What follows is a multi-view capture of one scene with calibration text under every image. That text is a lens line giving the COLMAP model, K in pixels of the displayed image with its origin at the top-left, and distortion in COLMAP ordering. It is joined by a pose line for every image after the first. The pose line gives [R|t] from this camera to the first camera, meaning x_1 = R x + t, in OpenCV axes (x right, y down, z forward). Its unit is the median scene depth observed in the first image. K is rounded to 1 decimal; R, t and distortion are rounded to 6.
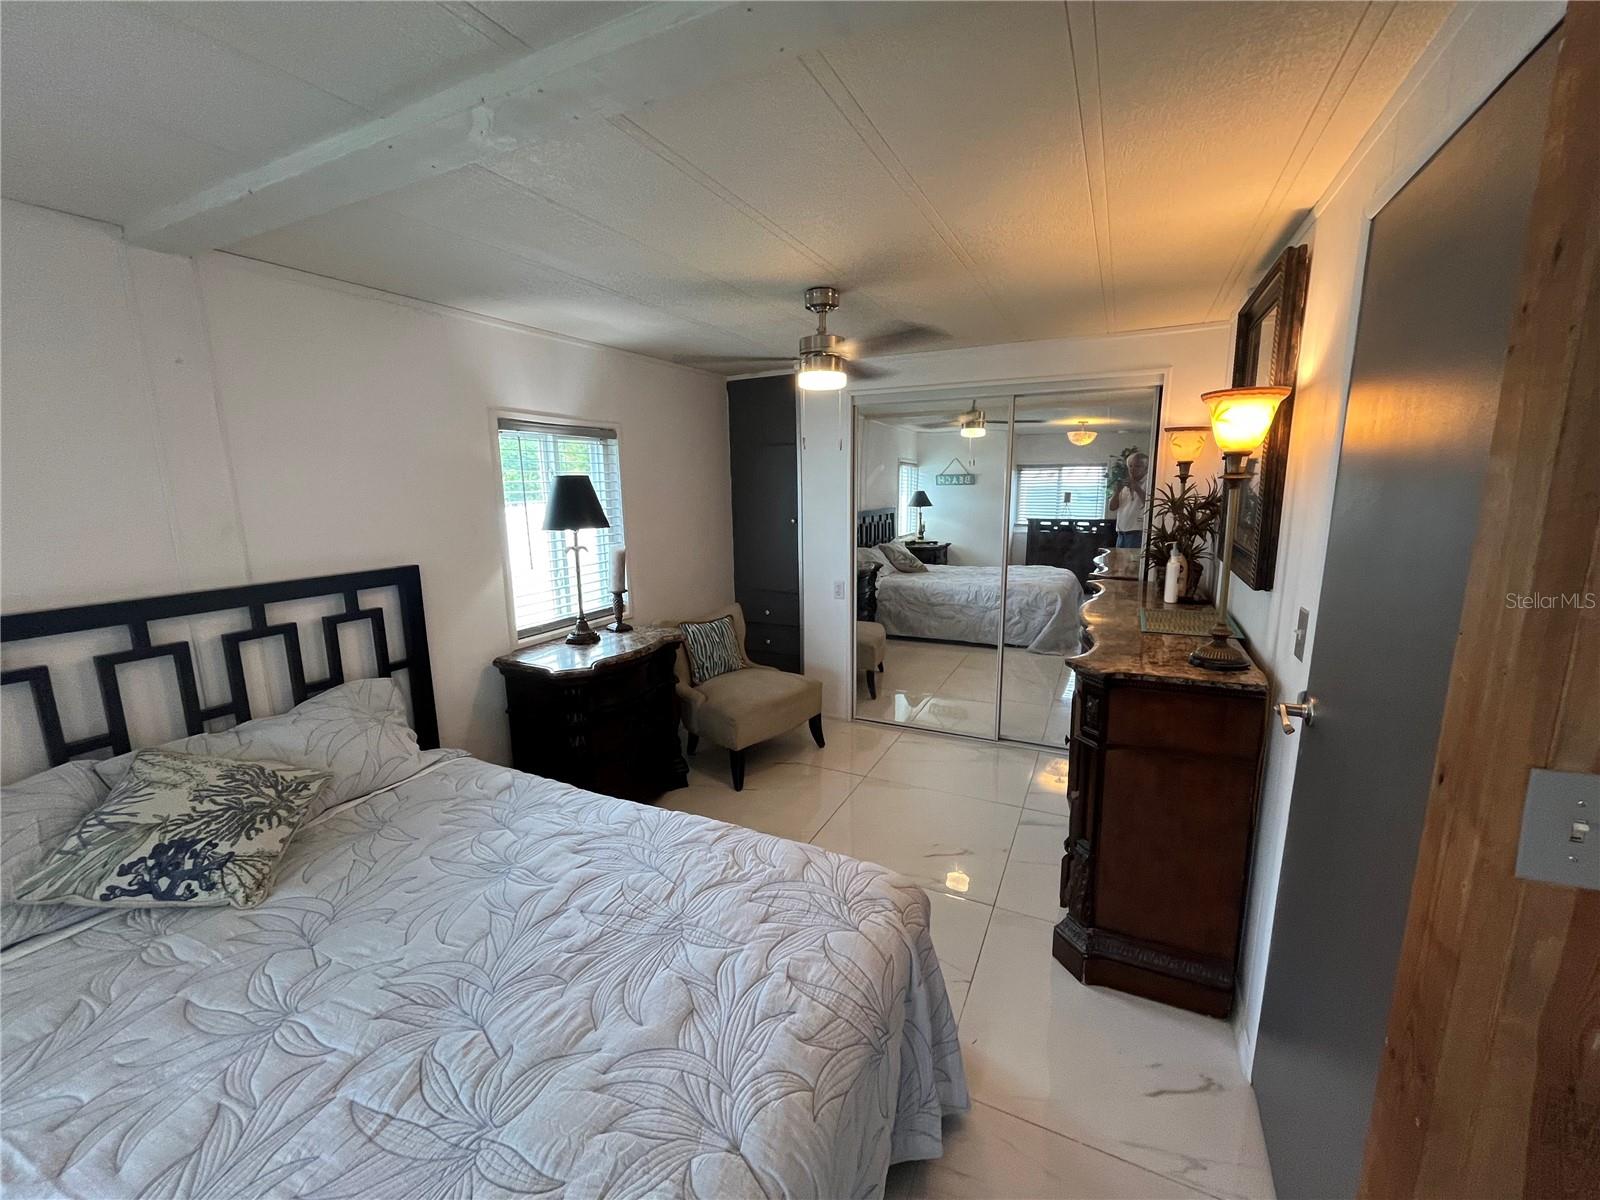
lens RADIAL K [[646.2, 0, 799.0], [0, 646.2, 599.1], [0, 0, 1]] dist [-0.002050, -0.000432]
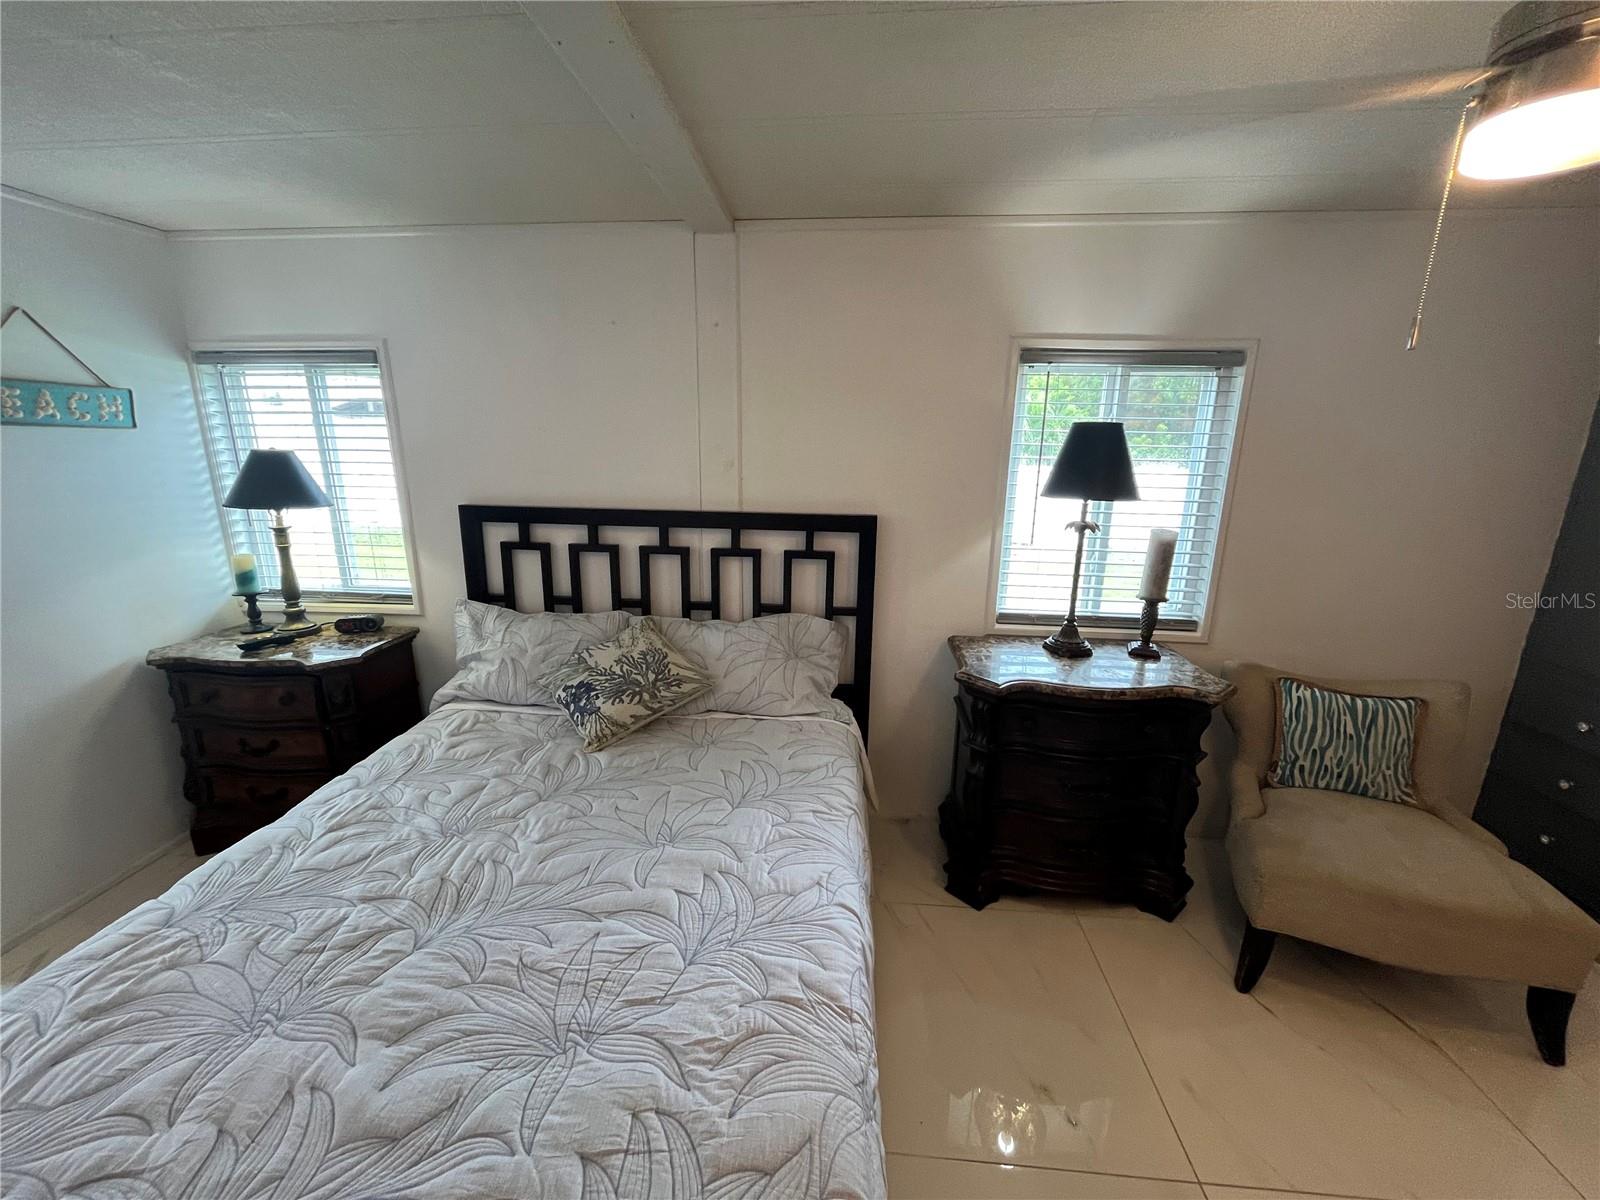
lens RADIAL K [[646.2, 0, 799.2], [0, 646.2, 598.6], [0, 0, 1]] dist [-0.002050, -0.000432]
pose [[0.363664, 0.246242, -0.898395, 0.279652], [-0.185556, 0.964251, 0.189180, -0.103197], [0.912862, 0.097905, 0.396355, 0.577756]]
